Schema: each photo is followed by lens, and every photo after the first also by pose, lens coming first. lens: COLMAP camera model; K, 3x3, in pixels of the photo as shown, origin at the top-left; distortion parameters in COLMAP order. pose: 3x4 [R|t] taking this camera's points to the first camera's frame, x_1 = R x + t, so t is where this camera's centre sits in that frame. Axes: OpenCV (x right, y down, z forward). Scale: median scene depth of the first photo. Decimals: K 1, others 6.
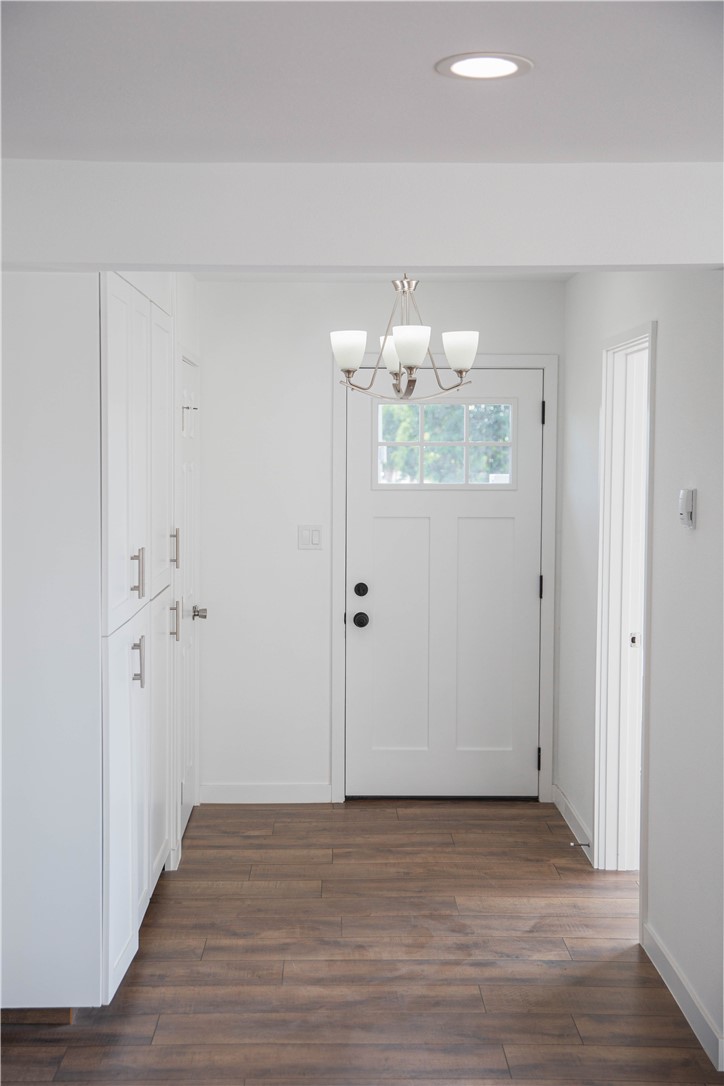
lens RADIAL K [[1399.8, 0, 357.9], [0, 1399.8, 539.6], [0, 0, 1]] dist [-0.016672, 0.000000]
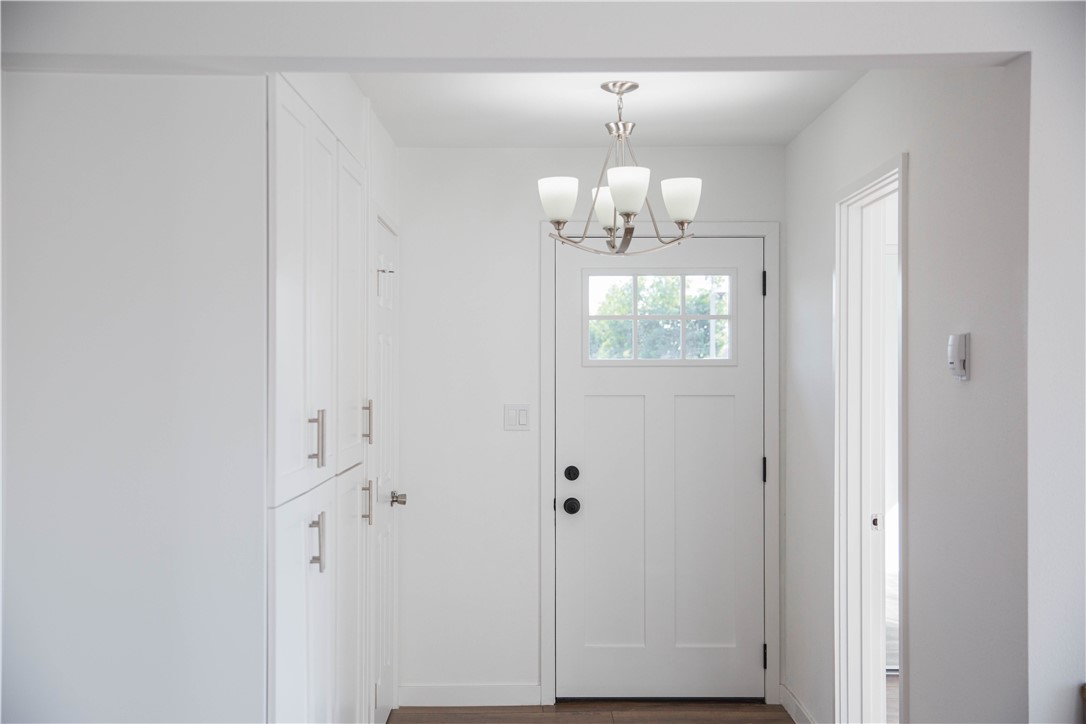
lens RADIAL K [[1303.5, 0, 548.6], [0, 1303.5, 367.1], [0, 0, 1]] dist [0.004176, 0.000000]
pose [[0.999930, -0.005869, -0.010248, -0.004198], [0.005192, 0.997879, -0.064892, 0.023828], [0.010607, 0.064834, 0.997840, 0.142224]]
